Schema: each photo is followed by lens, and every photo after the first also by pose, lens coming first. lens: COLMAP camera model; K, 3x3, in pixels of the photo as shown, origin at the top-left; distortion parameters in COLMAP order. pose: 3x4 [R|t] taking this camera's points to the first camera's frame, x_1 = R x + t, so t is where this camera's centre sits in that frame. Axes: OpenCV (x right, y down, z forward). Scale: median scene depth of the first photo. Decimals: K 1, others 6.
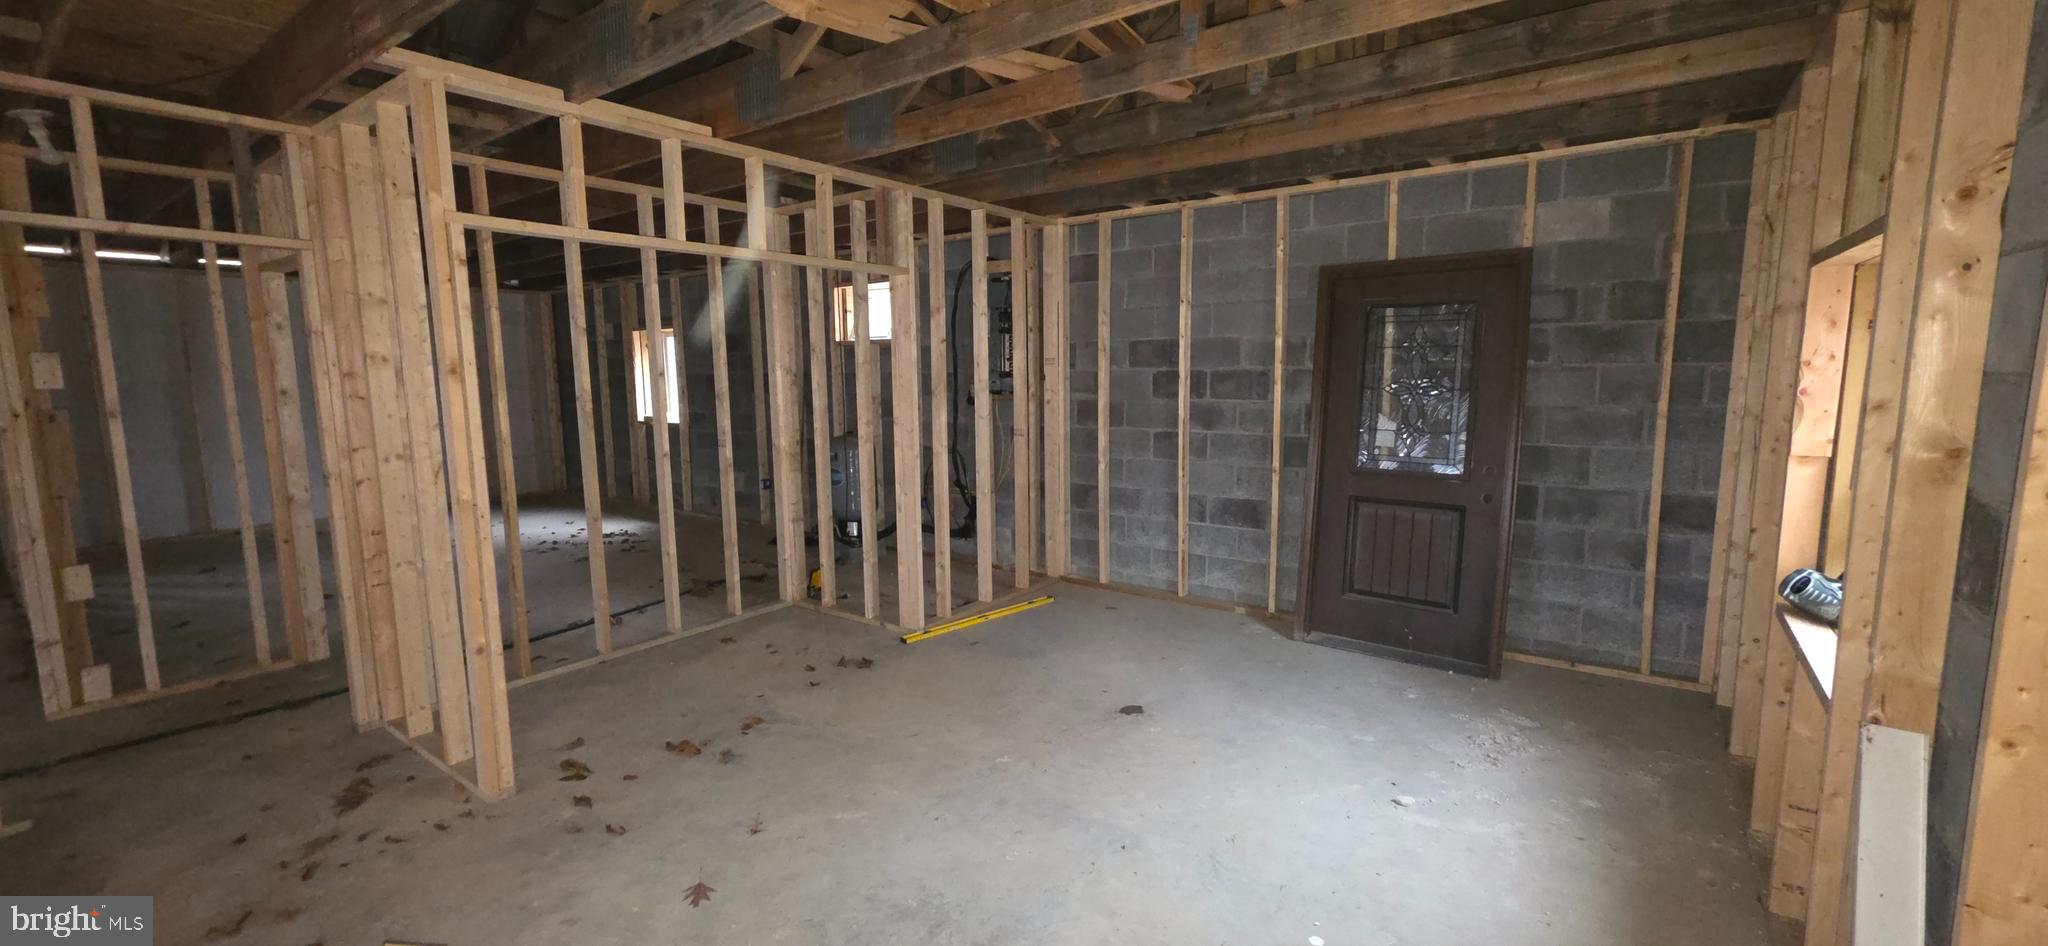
lens RADIAL K [[807.1, 0, 1026.1], [0, 807.1, 466.0], [0, 0, 1]] dist [0.008166, 0.000381]
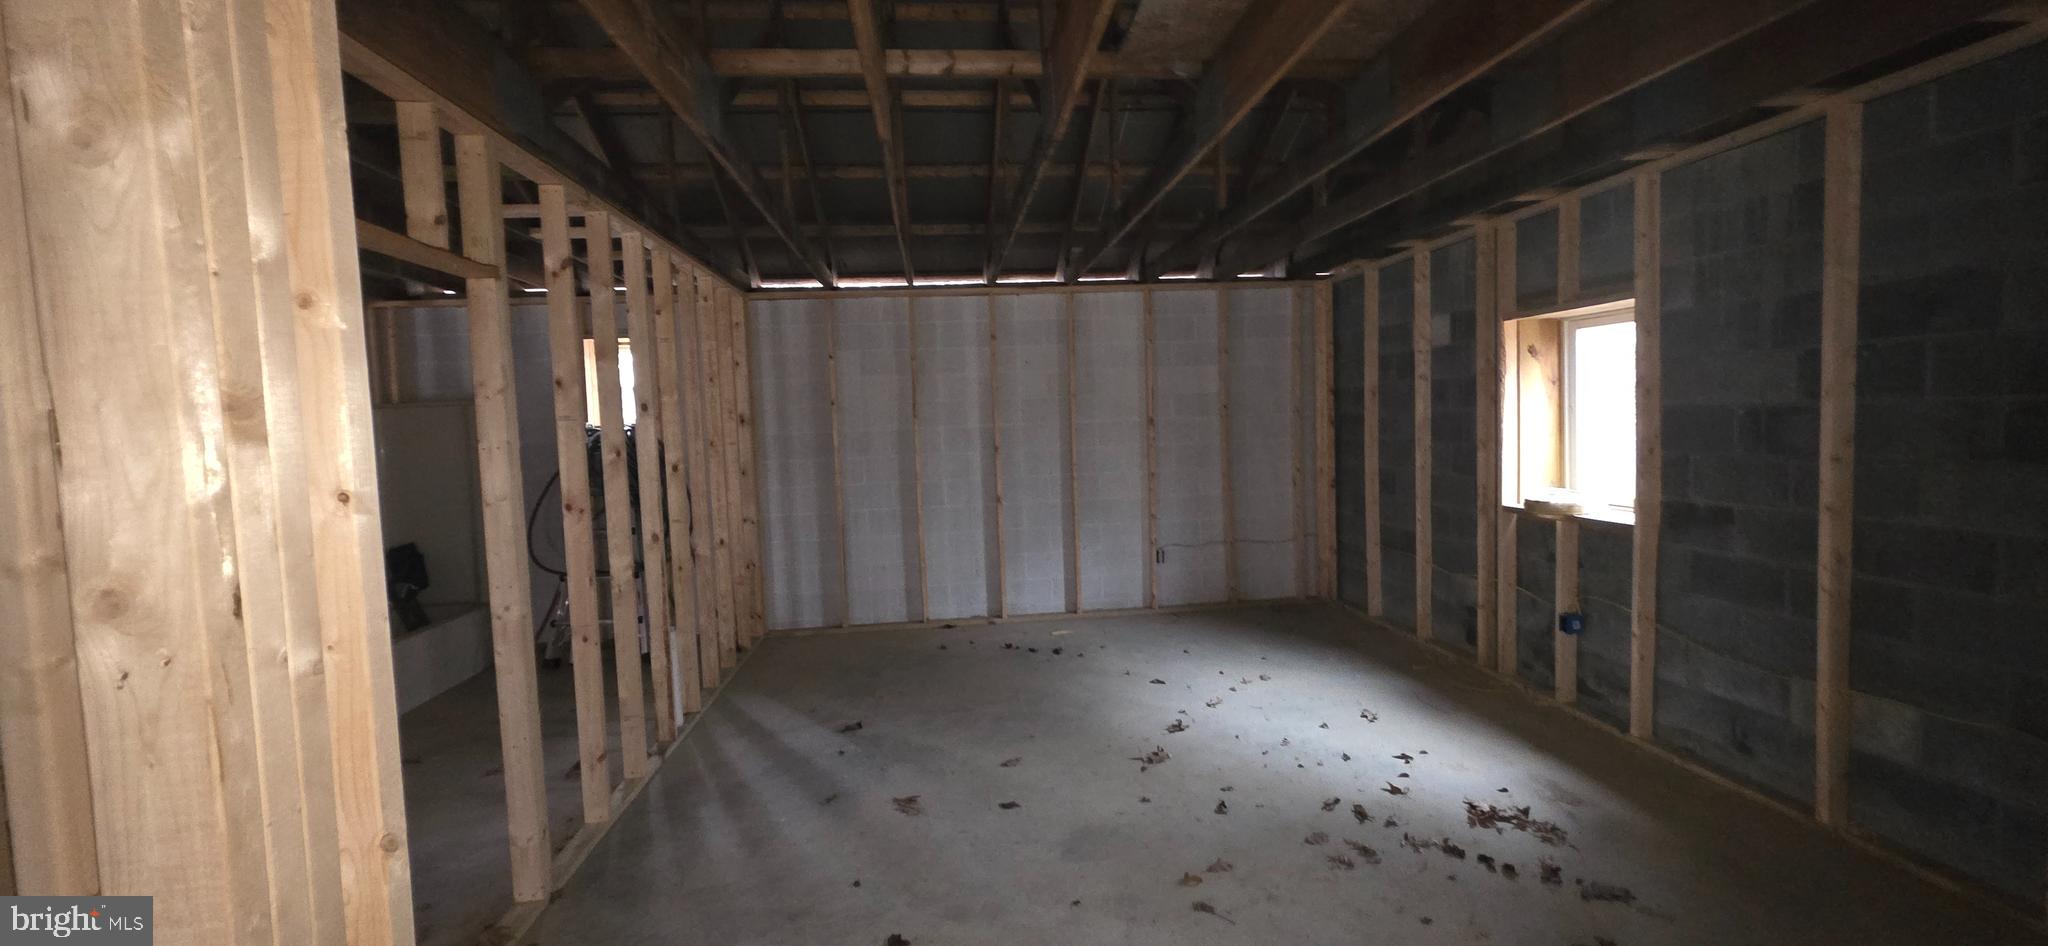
lens RADIAL K [[807.1, 0, 1026.1], [0, 807.1, 466.0], [0, 0, 1]] dist [0.008166, 0.000381]
pose [[0.687244, 0.030608, -0.725782, -0.327471], [-0.063290, 0.997836, -0.017848, -0.053719], [0.723665, 0.058200, 0.687693, 0.462057]]
